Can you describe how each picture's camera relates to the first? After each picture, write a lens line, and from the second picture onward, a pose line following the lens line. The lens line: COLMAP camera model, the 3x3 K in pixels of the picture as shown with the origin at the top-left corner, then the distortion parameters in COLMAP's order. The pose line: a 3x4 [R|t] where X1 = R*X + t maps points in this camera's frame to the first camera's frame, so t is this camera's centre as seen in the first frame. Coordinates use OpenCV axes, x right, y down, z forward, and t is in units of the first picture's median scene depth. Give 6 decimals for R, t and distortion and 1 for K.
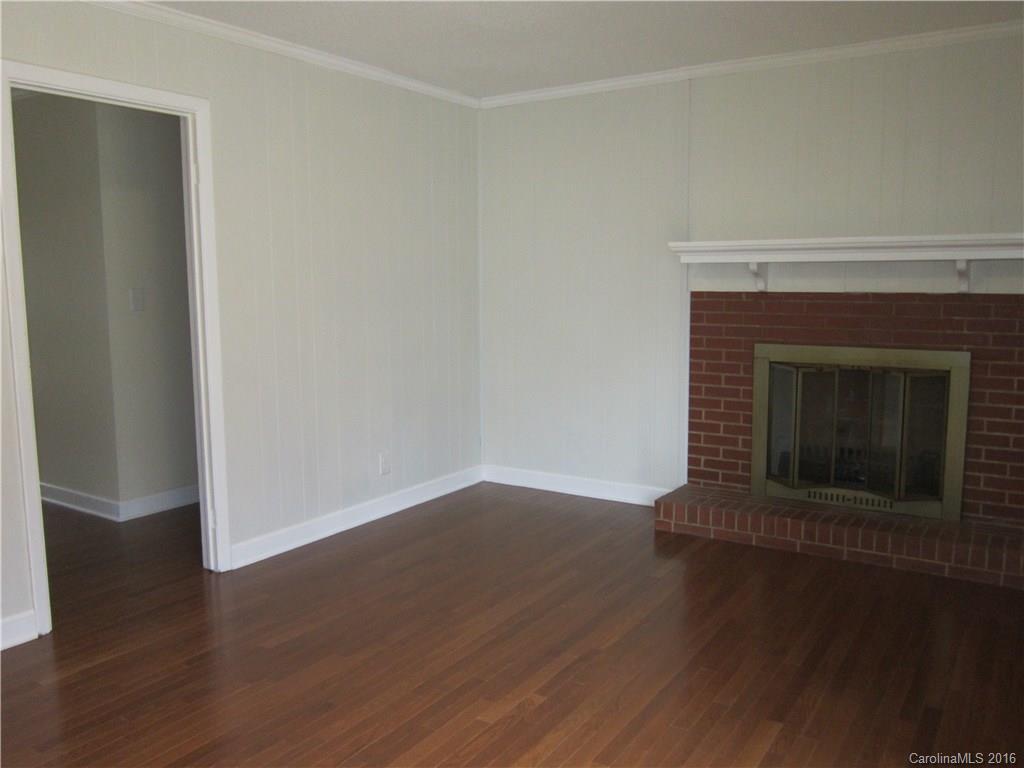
lens RADIAL K [[845.5, 0, 510.2], [0, 845.5, 384.2], [0, 0, 1]] dist [-0.053252, 0.010941]
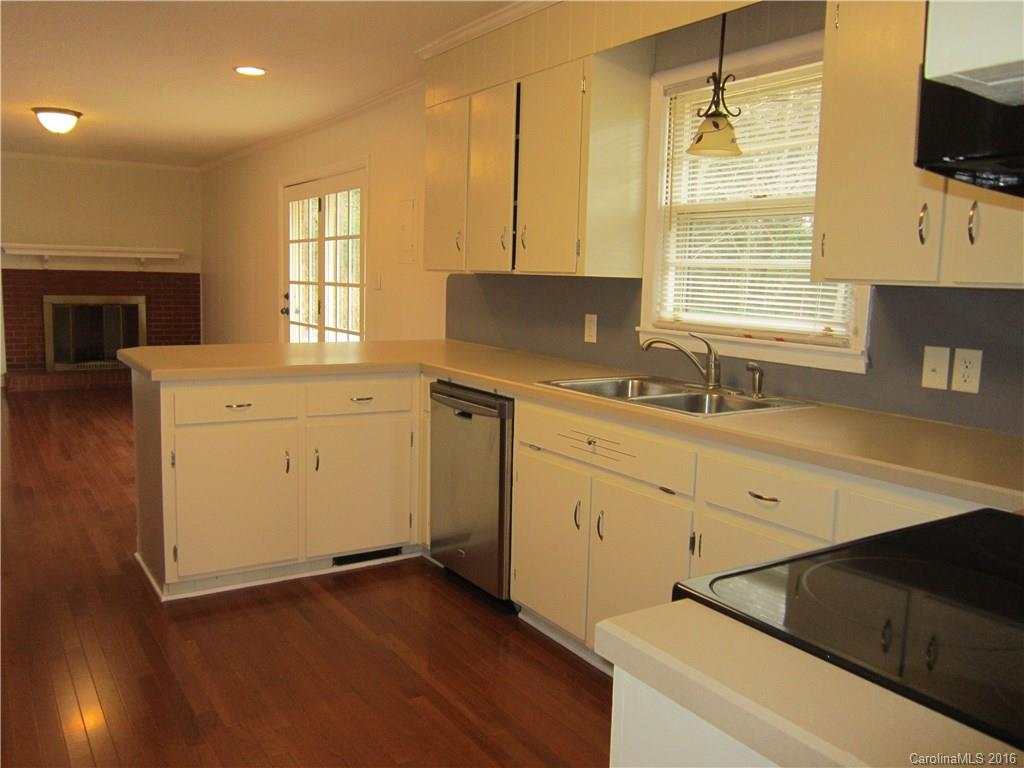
lens RADIAL K [[845.5, 0, 509.8], [0, 845.5, 379.3], [0, 0, 1]] dist [-0.053252, 0.010941]
pose [[0.383890, -0.097582, 0.918208, -1.161537], [0.080979, 0.994127, 0.071794, 0.101234], [-0.919821, 0.046795, 0.389537, -0.812267]]
